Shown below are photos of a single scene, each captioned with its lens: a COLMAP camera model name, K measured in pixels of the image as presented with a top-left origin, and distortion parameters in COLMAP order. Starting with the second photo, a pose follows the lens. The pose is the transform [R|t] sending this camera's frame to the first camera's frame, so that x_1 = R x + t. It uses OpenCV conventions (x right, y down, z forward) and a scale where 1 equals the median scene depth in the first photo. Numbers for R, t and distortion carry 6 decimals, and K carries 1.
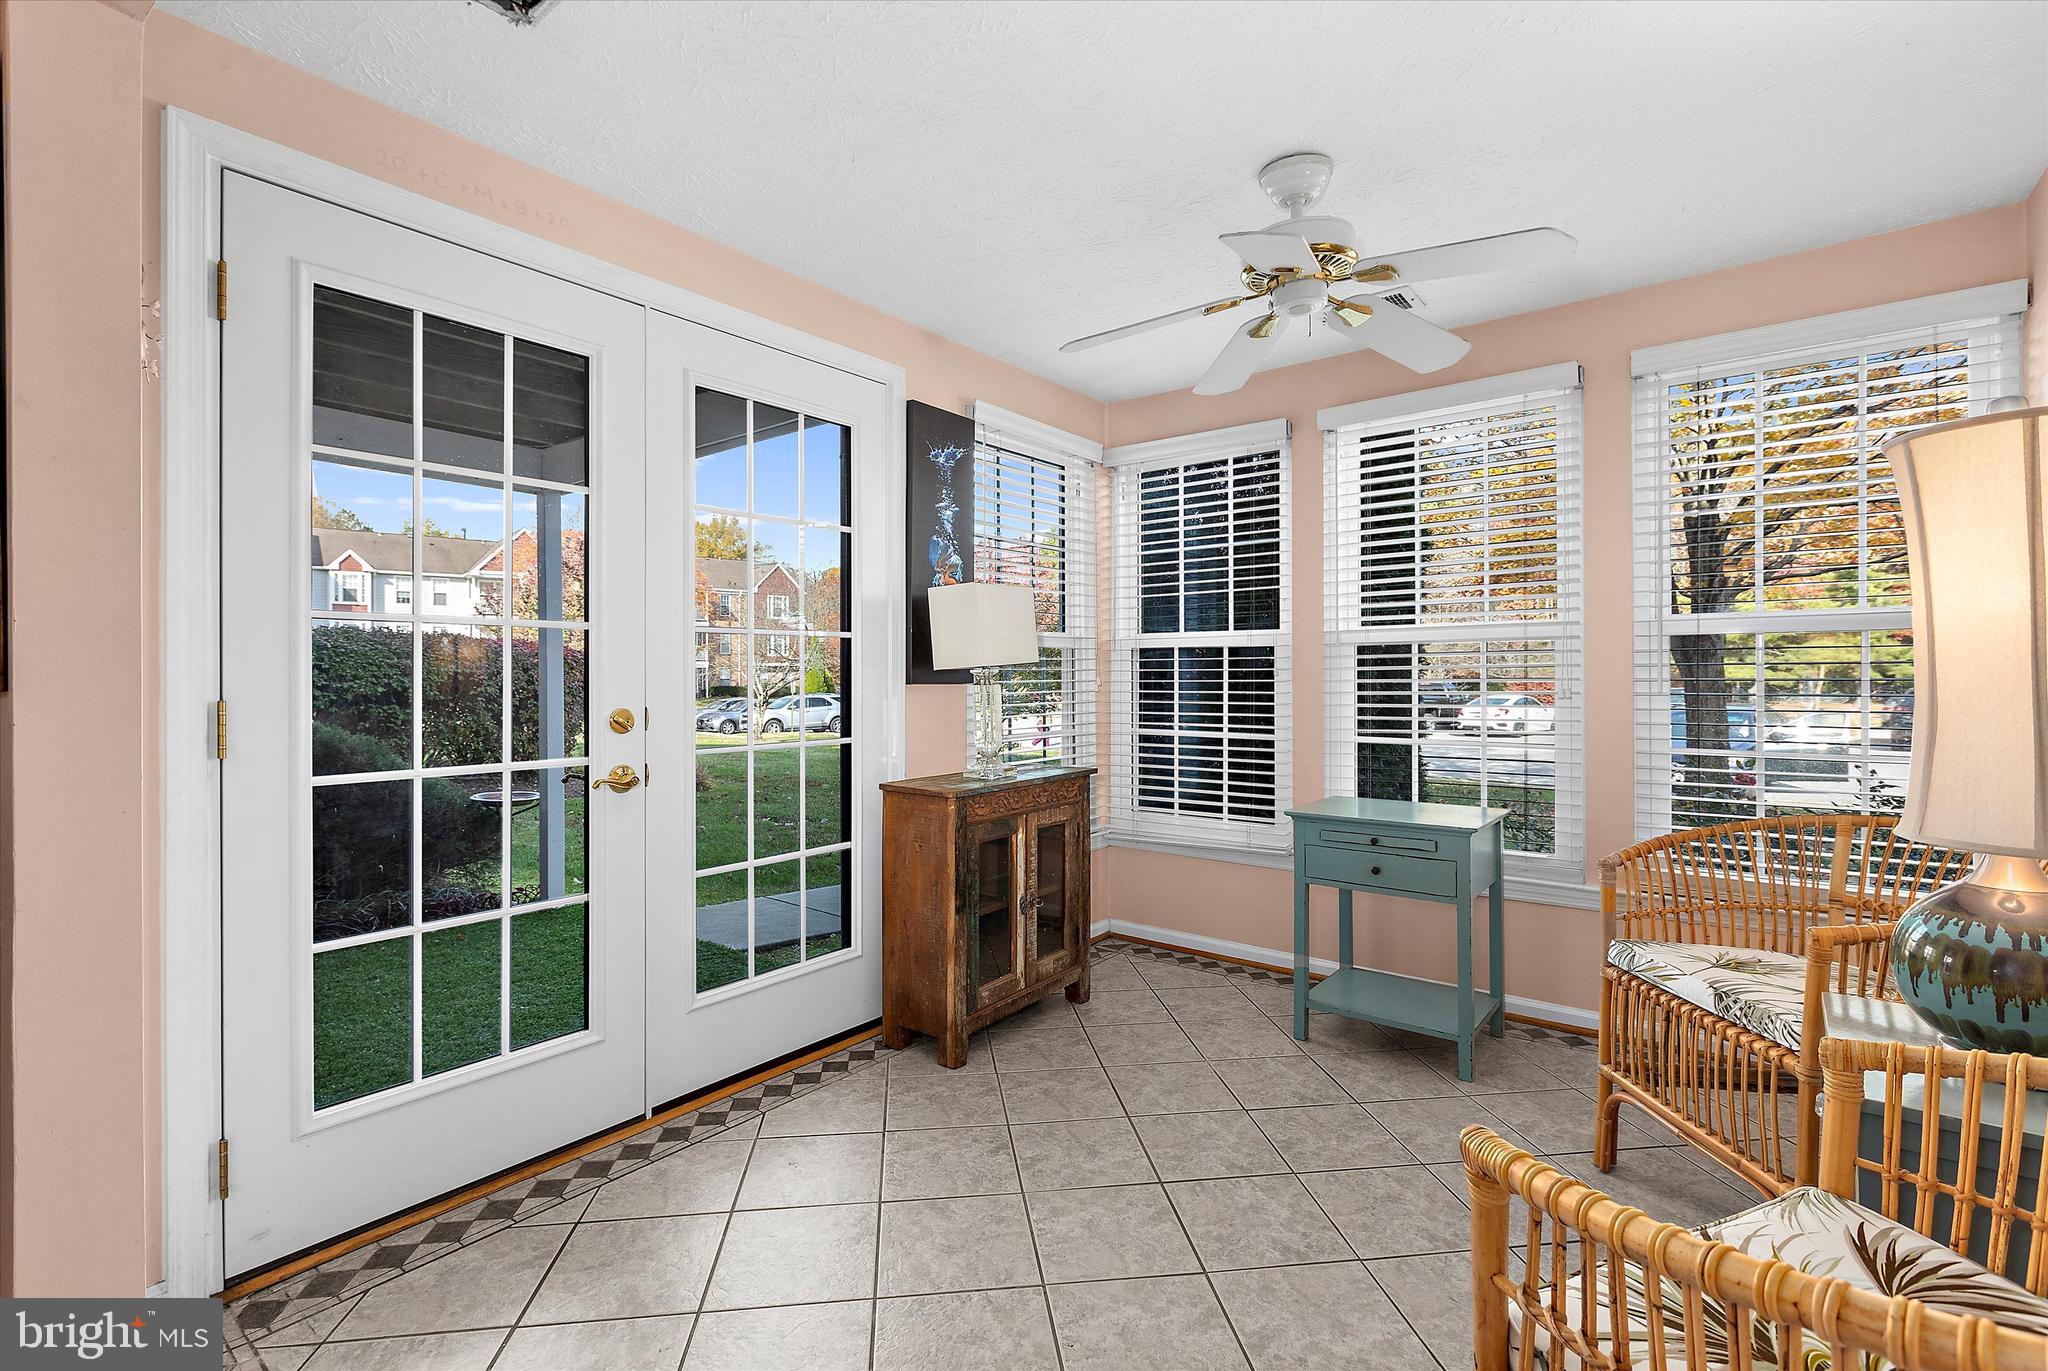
lens RADIAL K [[924.0, 0, 1028.8], [0, 924.0, 682.5], [0, 0, 1]] dist [0.000934, -0.001973]
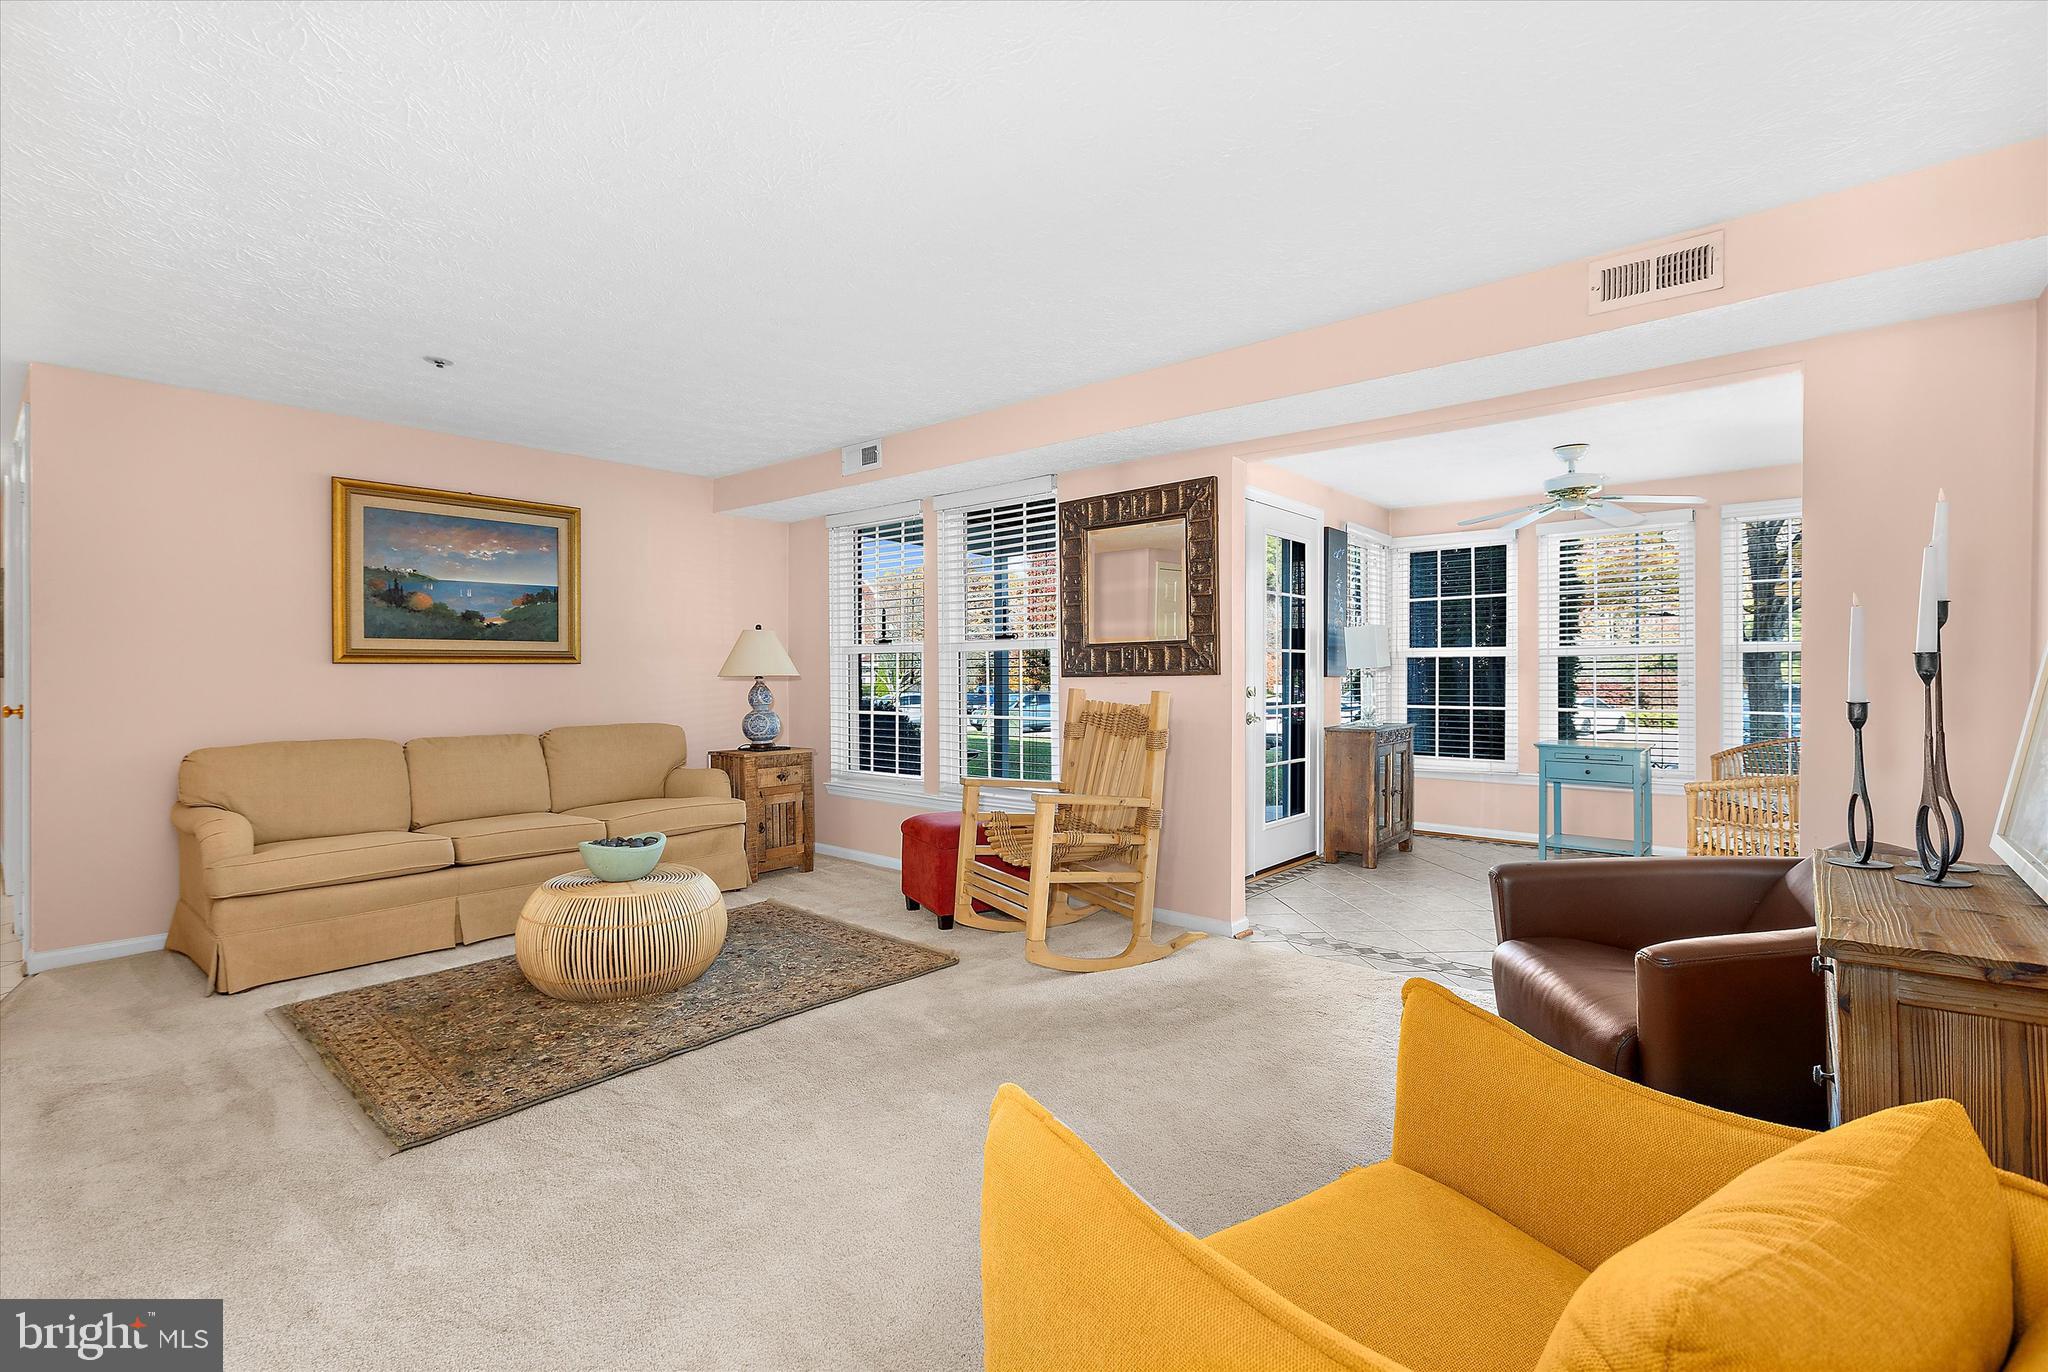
lens RADIAL K [[924.0, 0, 1020.0], [0, 924.0, 674.4], [0, 0, 1]] dist [0.000934, -0.001973]
pose [[0.998483, 0.004115, -0.054914, -0.560313], [-0.004413, 0.999976, -0.005300, 0.007214], [0.054891, 0.005534, 0.998477, -0.799446]]
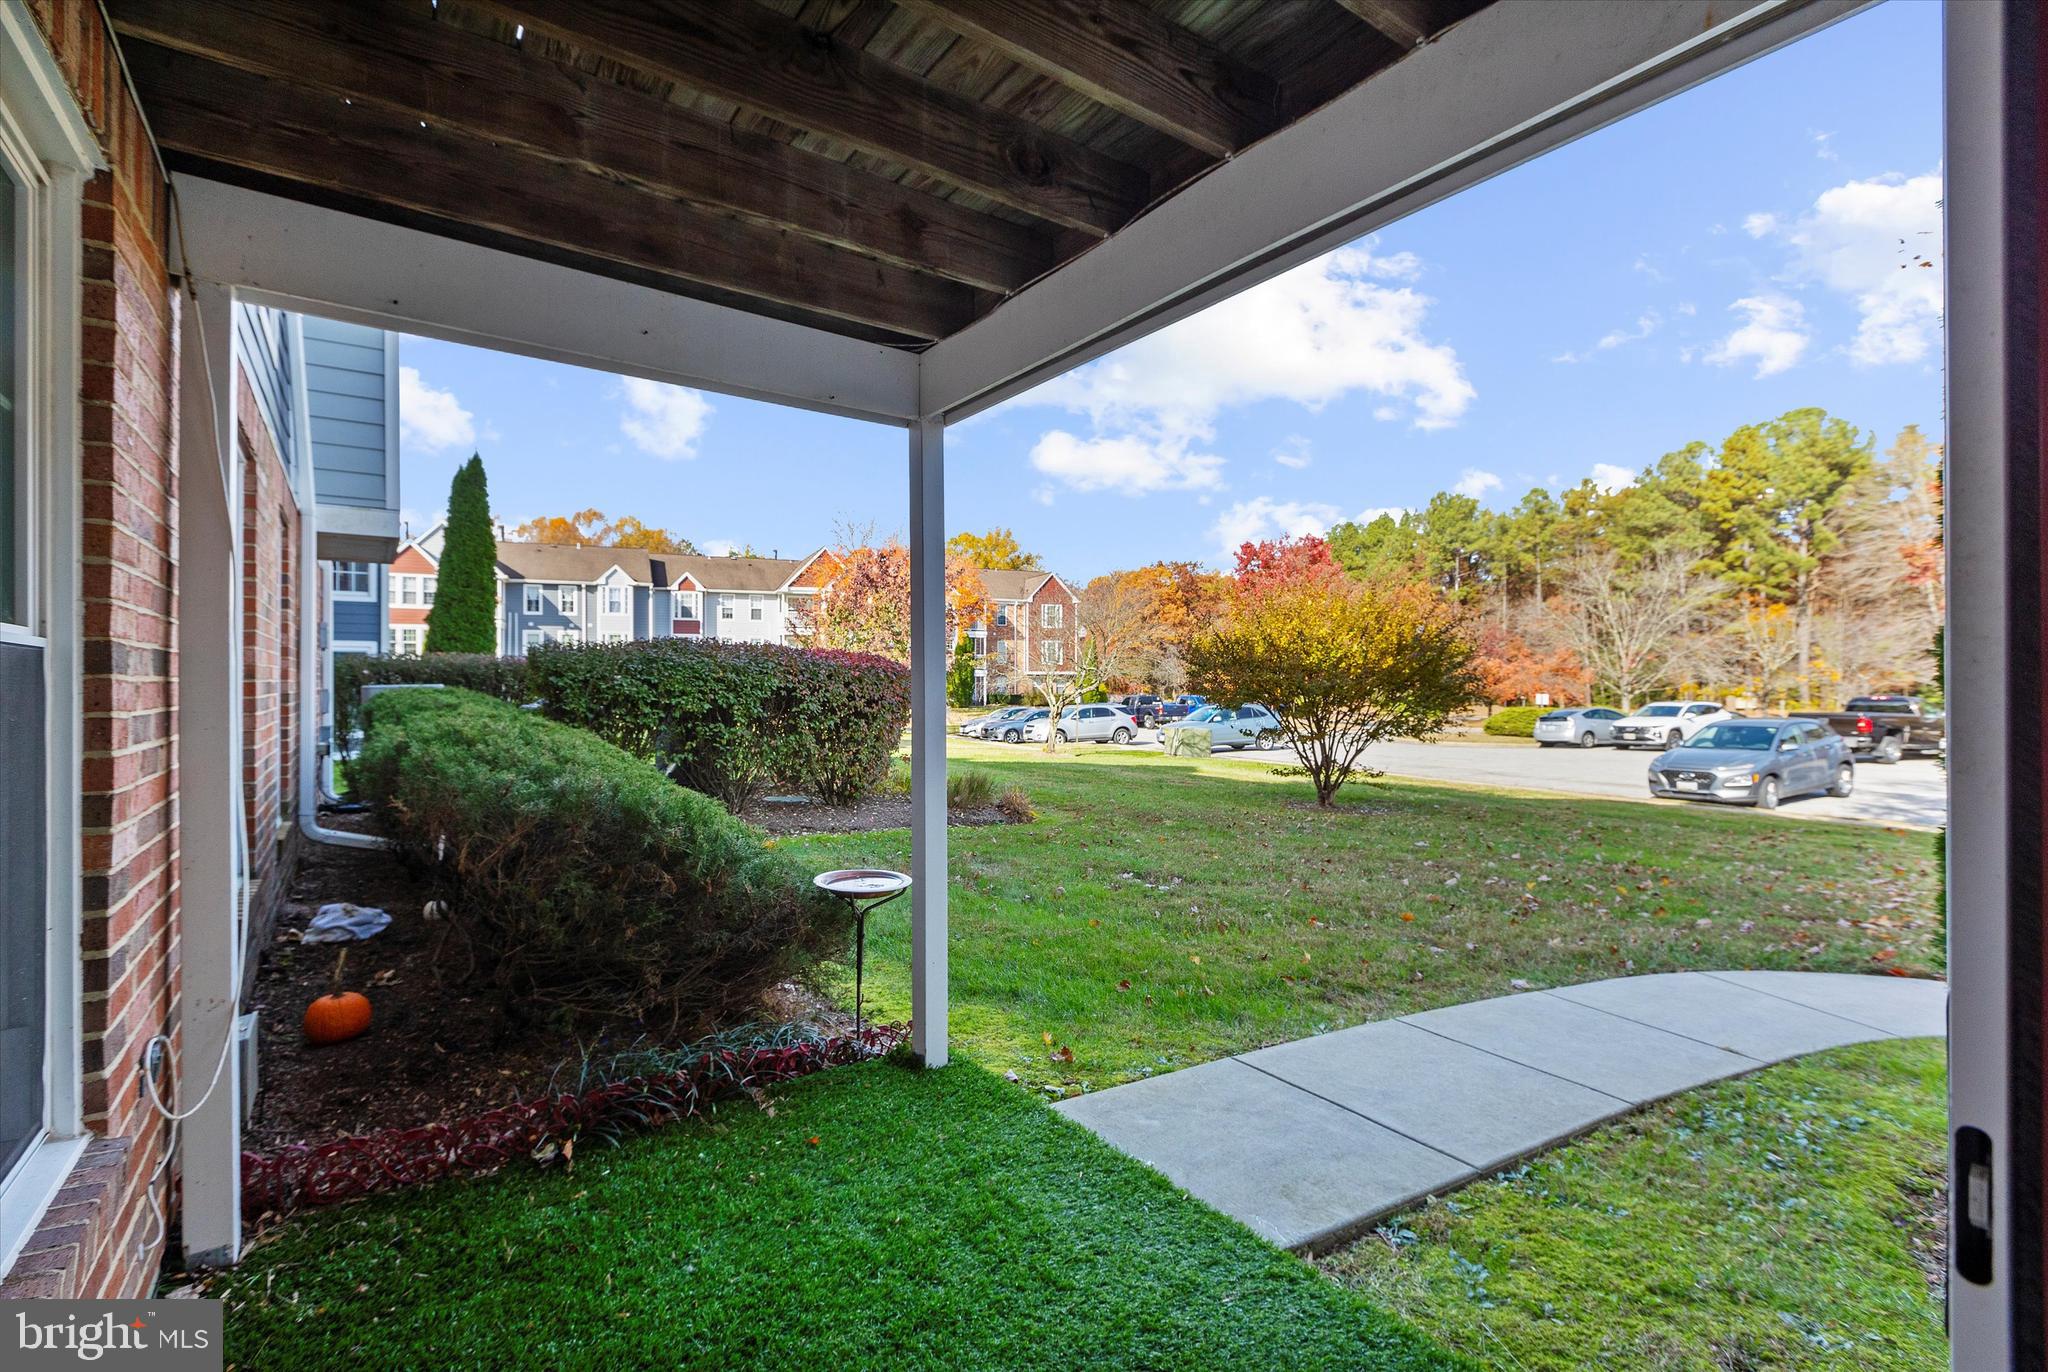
lens RADIAL K [[924.0, 0, 1026.5], [0, 924.0, 683.5], [0, 0, 1]] dist [0.000934, -0.001973]
pose [[0.960523, 0.001525, -0.278198, -0.025088], [-0.003350, 0.999976, -0.006084, -0.001882], [0.278182, 0.006776, 0.960505, 0.036772]]
